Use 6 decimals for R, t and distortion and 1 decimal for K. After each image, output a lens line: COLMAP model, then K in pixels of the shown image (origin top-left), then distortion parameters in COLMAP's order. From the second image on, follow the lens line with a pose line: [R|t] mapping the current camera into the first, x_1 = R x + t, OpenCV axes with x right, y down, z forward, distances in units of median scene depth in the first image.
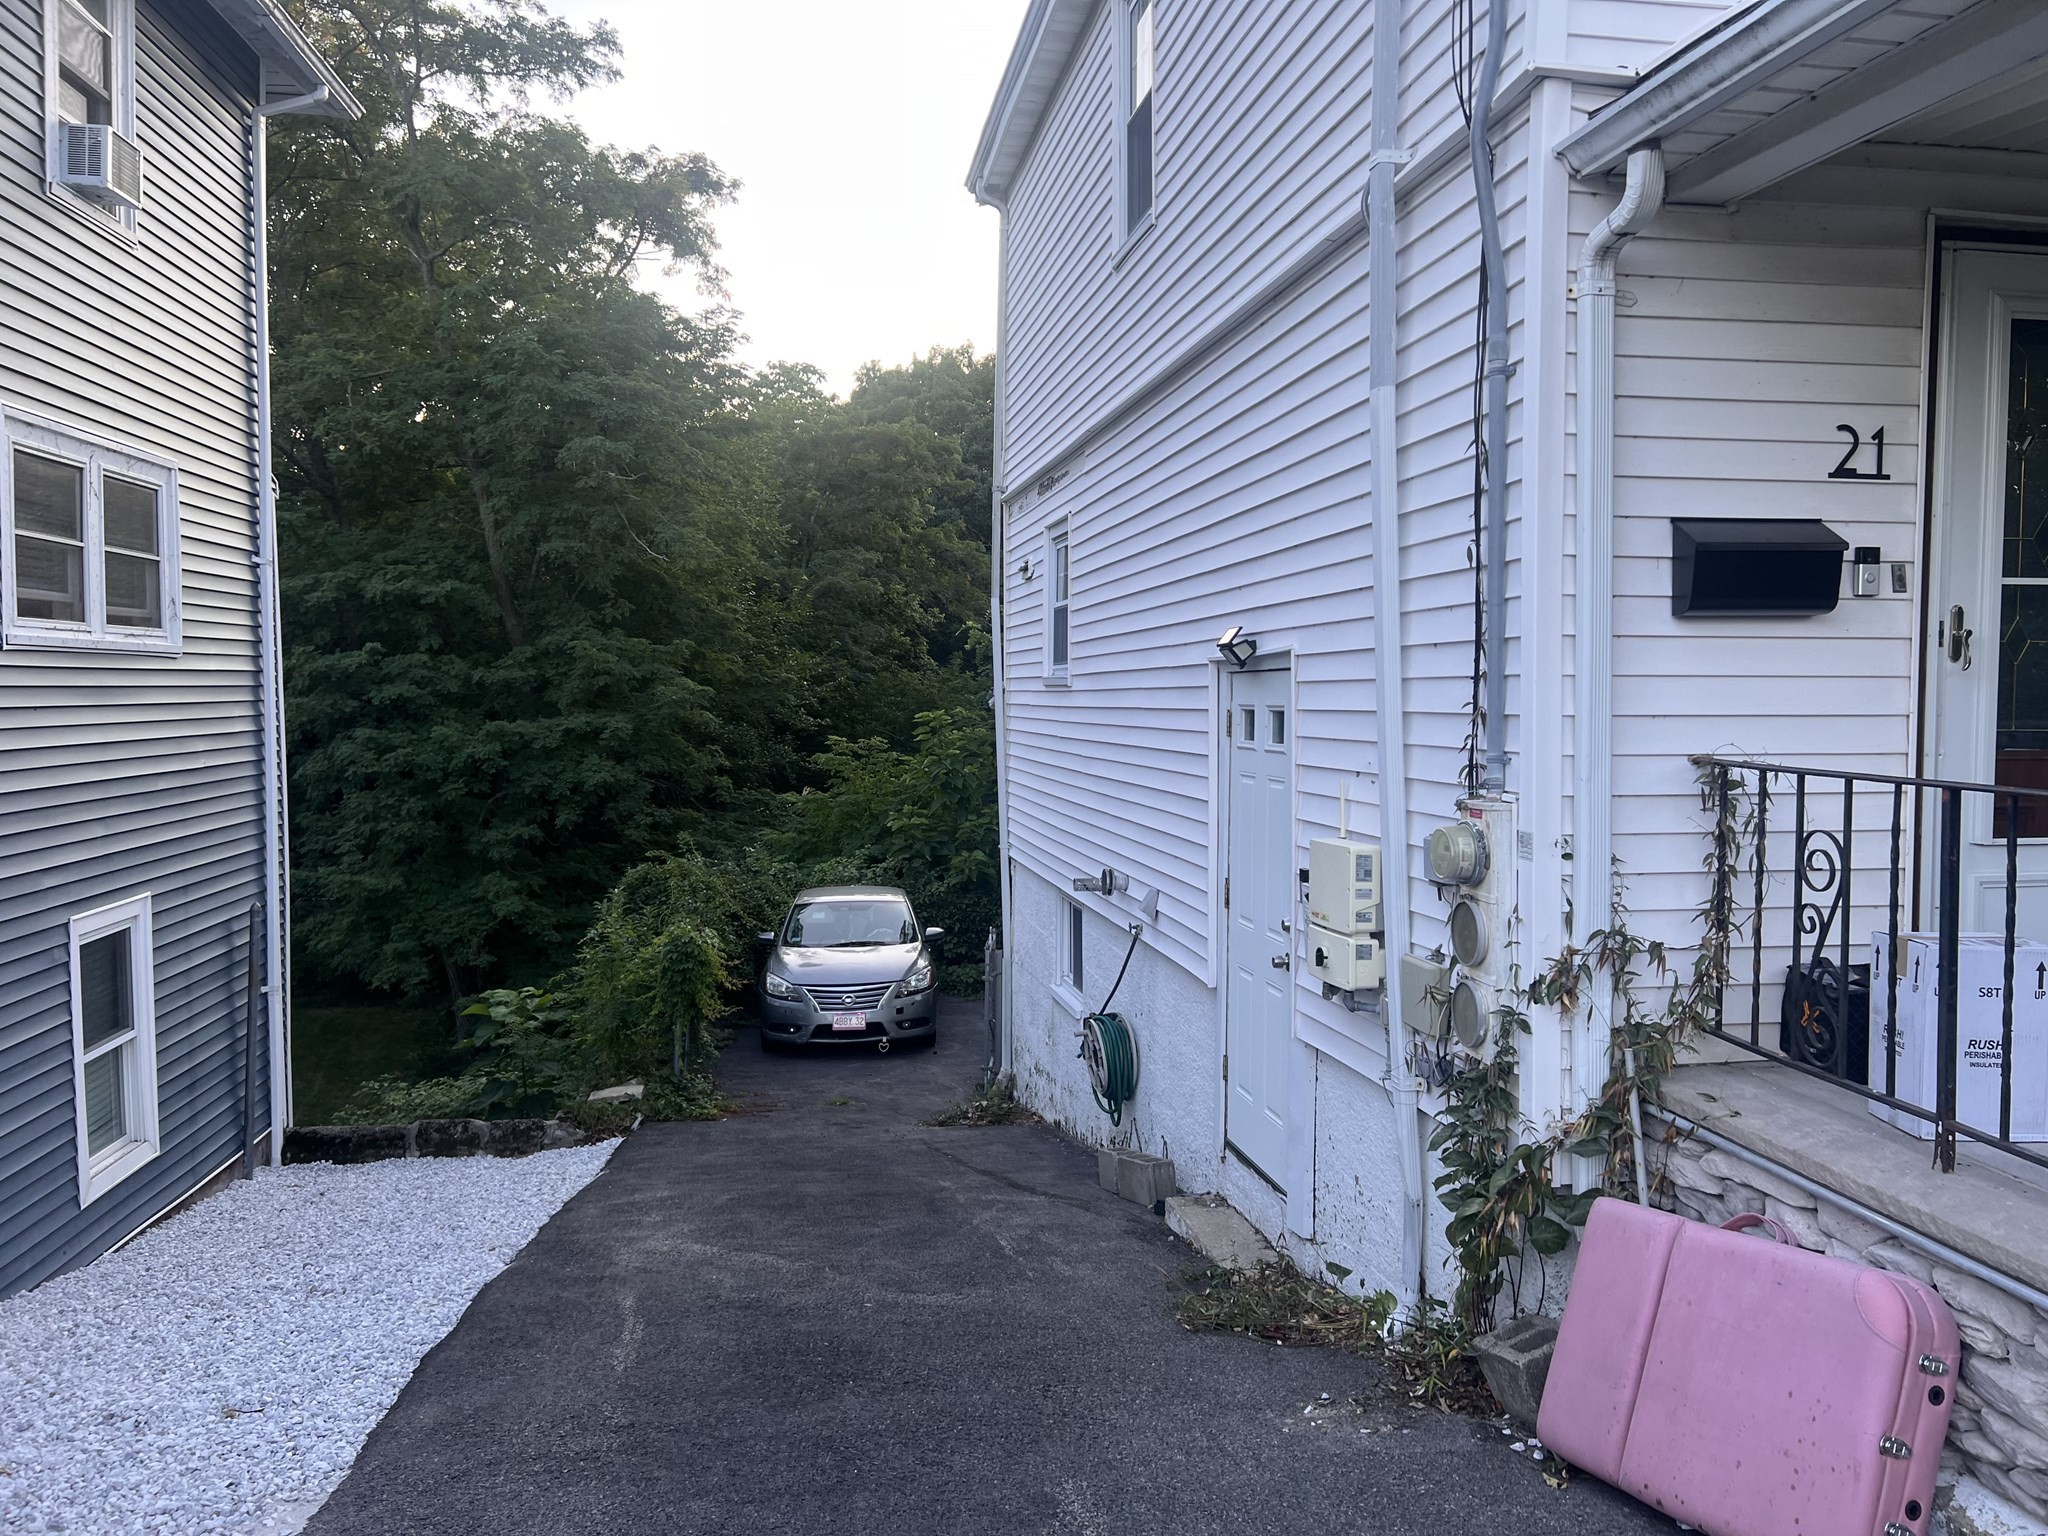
lens RADIAL K [[1570.9, 0, 1022.9], [0, 1570.9, 762.7], [0, 0, 1]] dist [0.056232, -0.046394]
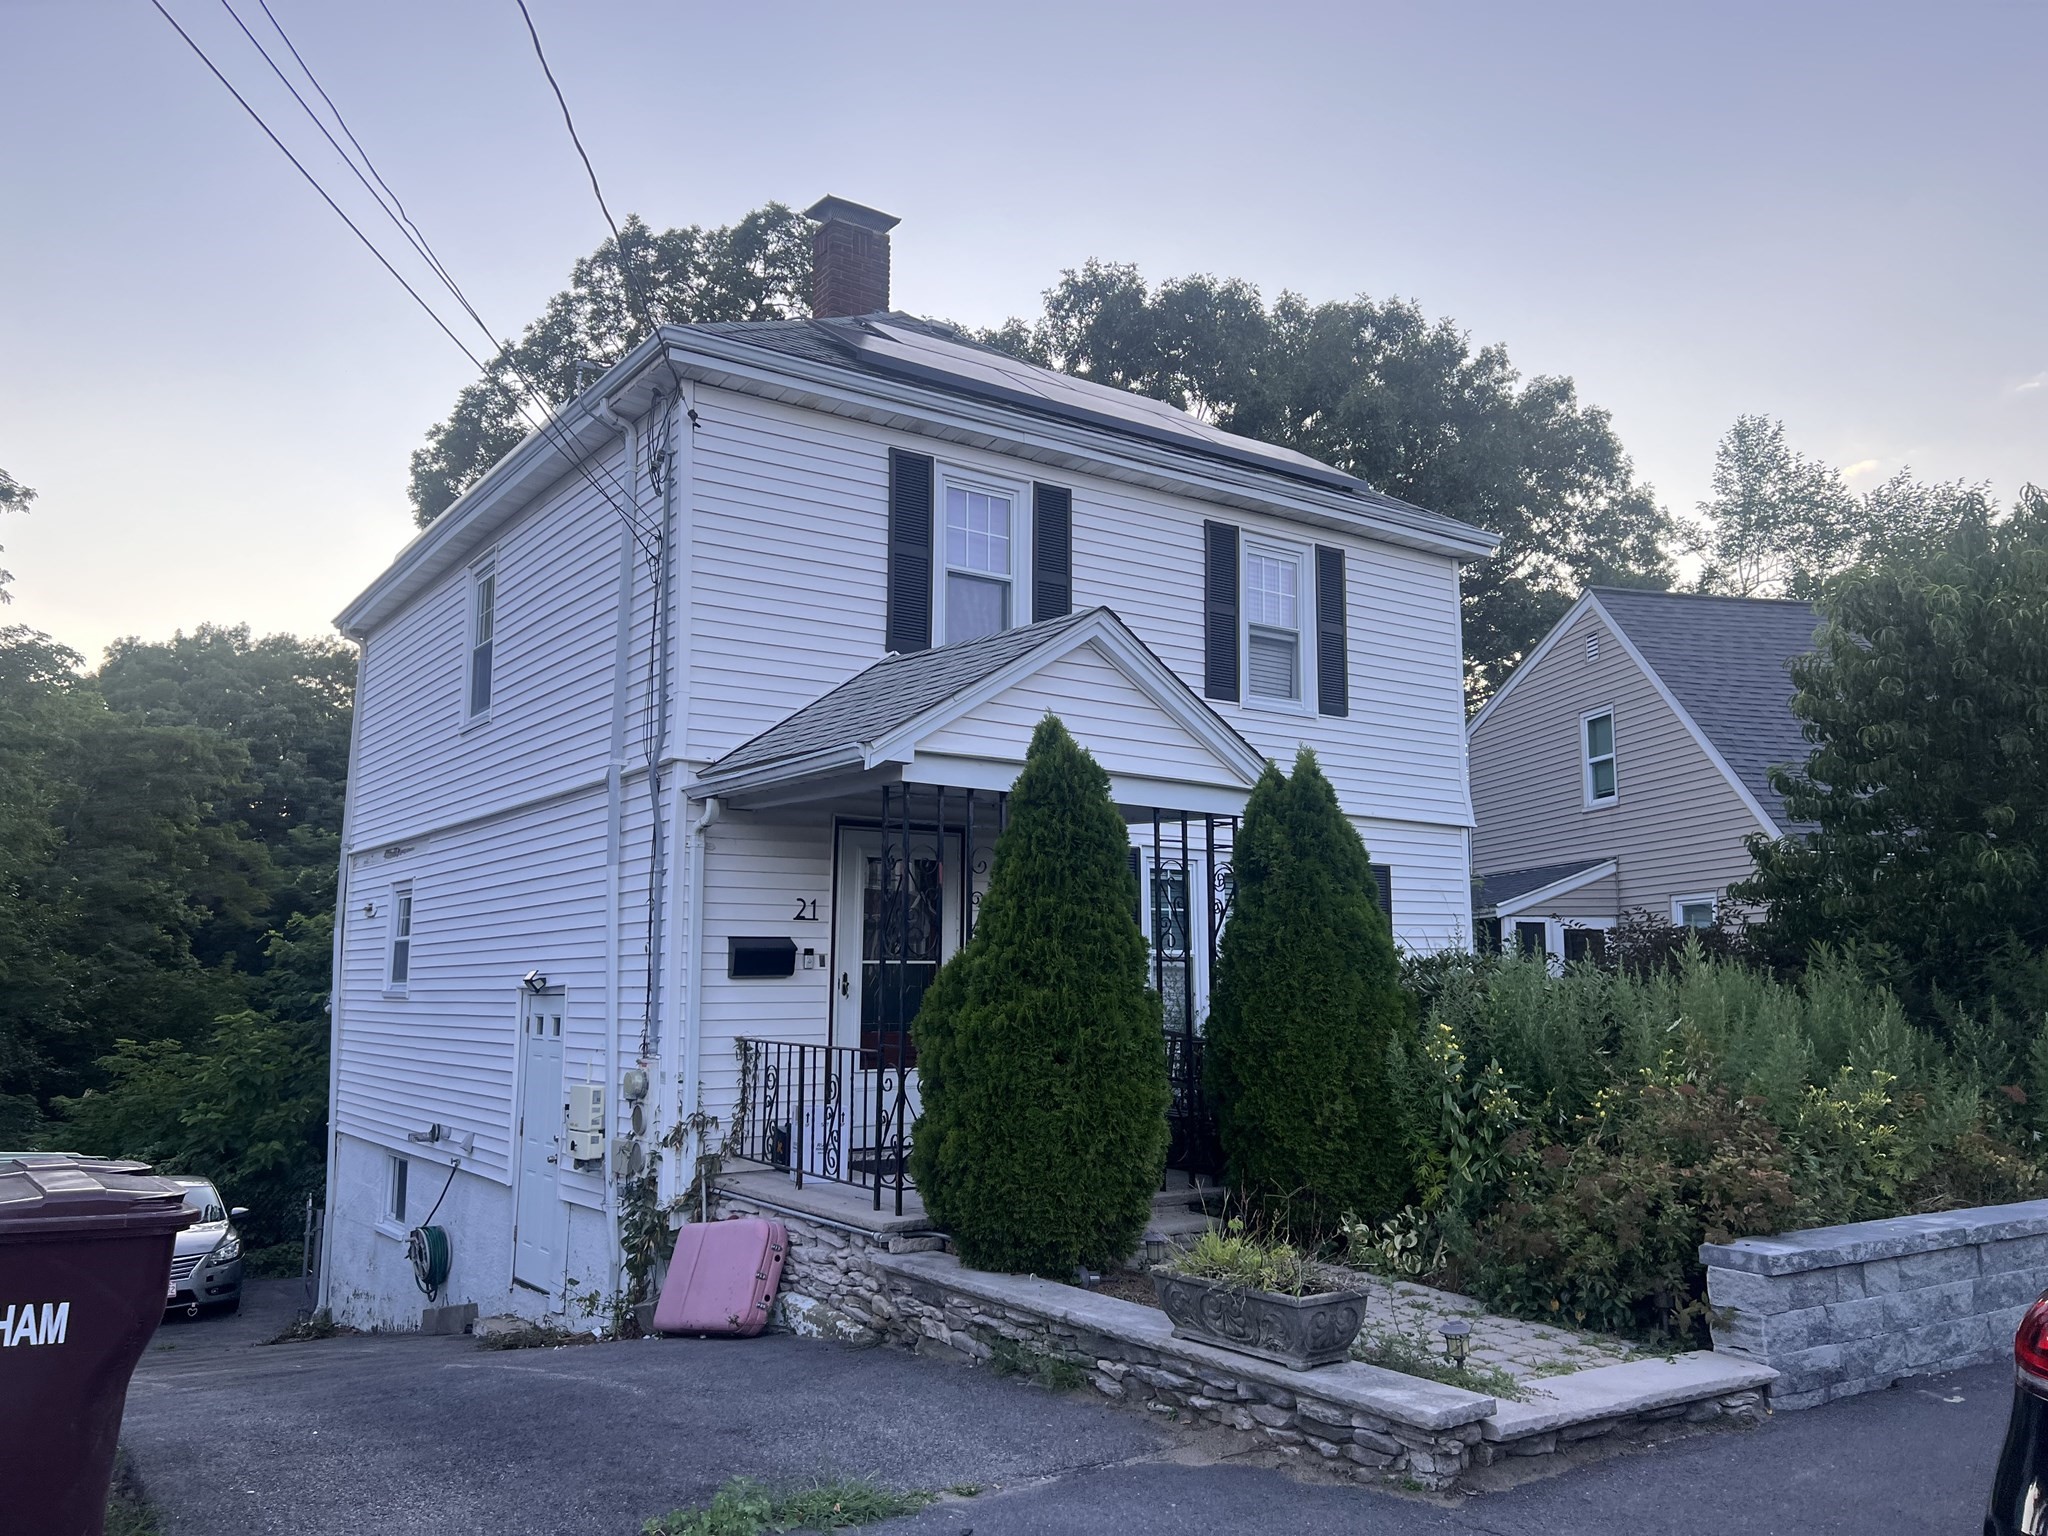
lens RADIAL K [[1570.9, 0, 1036.3], [0, 1570.9, 745.9], [0, 0, 1]] dist [0.056232, -0.046394]
pose [[0.901079, 0.063474, 0.428984, -0.132386], [0.020518, 0.981882, -0.188380, 0.013292], [-0.433168, 0.178548, 0.883451, -0.846381]]
